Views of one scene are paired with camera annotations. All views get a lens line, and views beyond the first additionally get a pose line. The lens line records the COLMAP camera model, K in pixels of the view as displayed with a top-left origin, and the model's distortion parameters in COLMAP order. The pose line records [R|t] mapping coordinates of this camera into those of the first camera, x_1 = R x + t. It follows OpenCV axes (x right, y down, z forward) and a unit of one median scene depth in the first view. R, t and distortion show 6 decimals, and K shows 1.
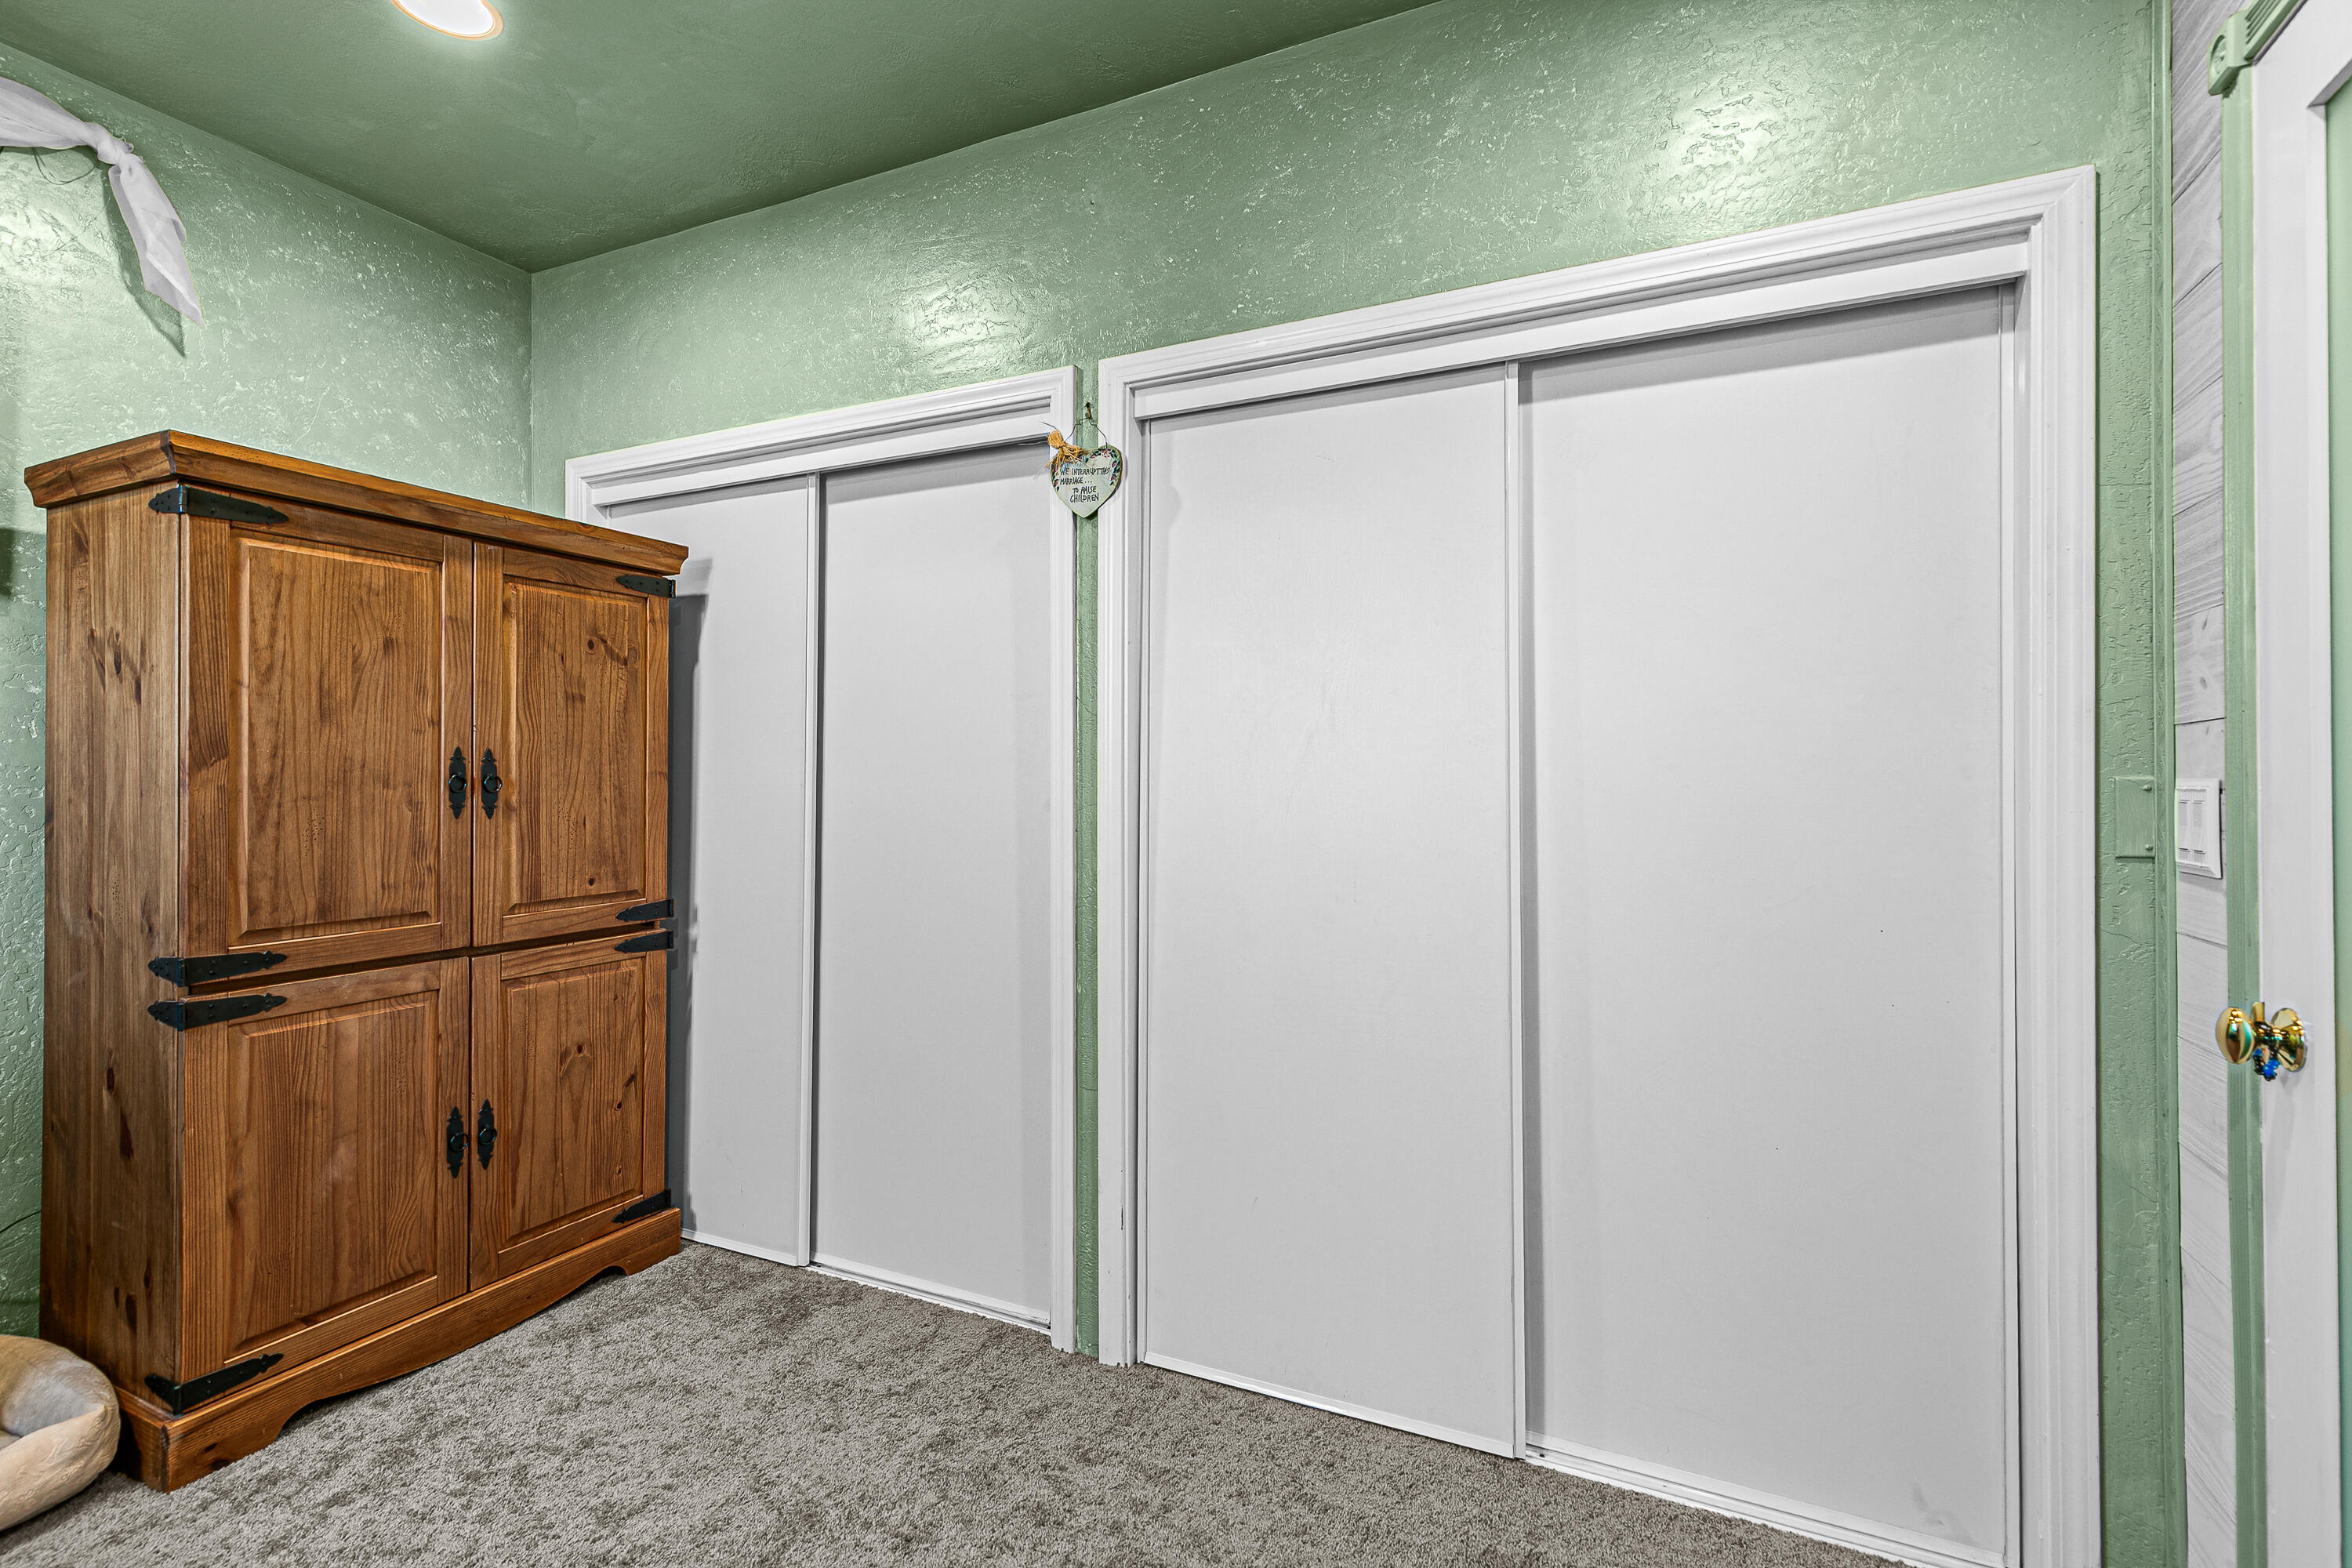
lens RADIAL K [[1062.4, 0, 1177.0], [0, 1062.4, 783.1], [0, 0, 1]] dist [0.009218, -0.000308]
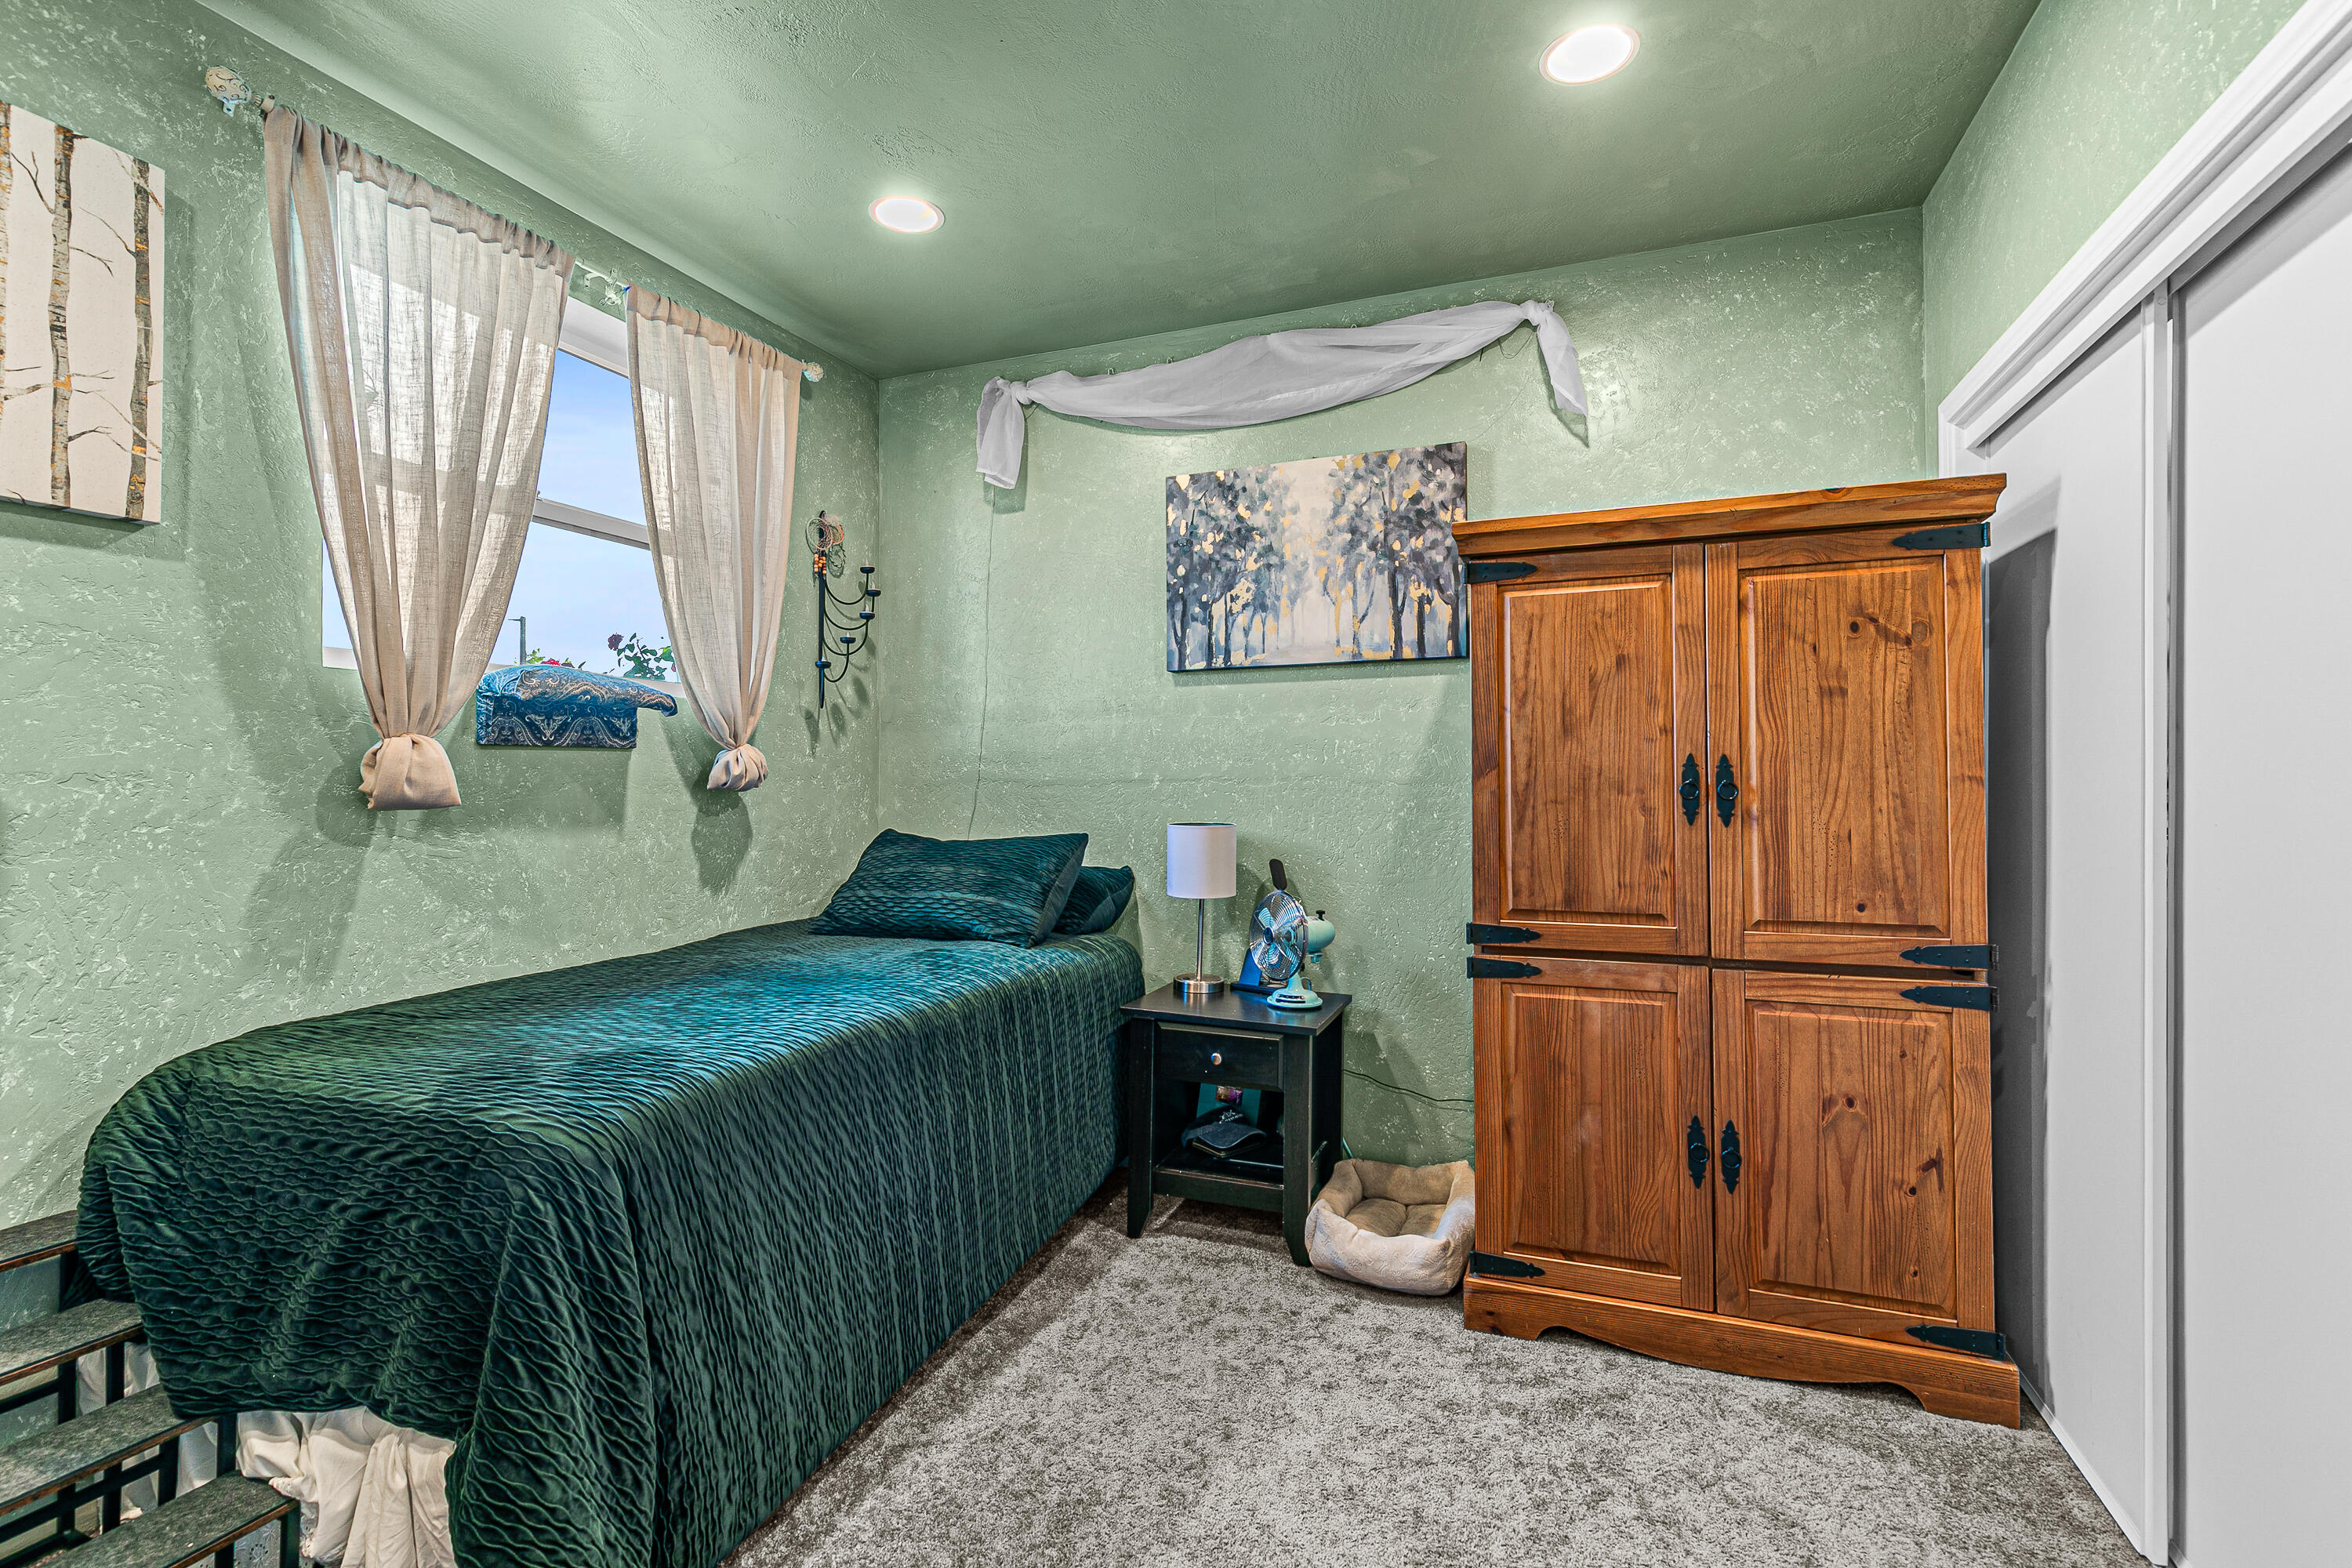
lens RADIAL K [[1062.4, 0, 1180.4], [0, 1062.4, 771.3], [0, 0, 1]] dist [0.009218, -0.000308]
pose [[0.087759, -0.012977, -0.996057, 0.269991], [-0.003010, 0.999907, -0.013293, -0.002571], [0.996137, 0.004165, 0.087712, 0.427707]]
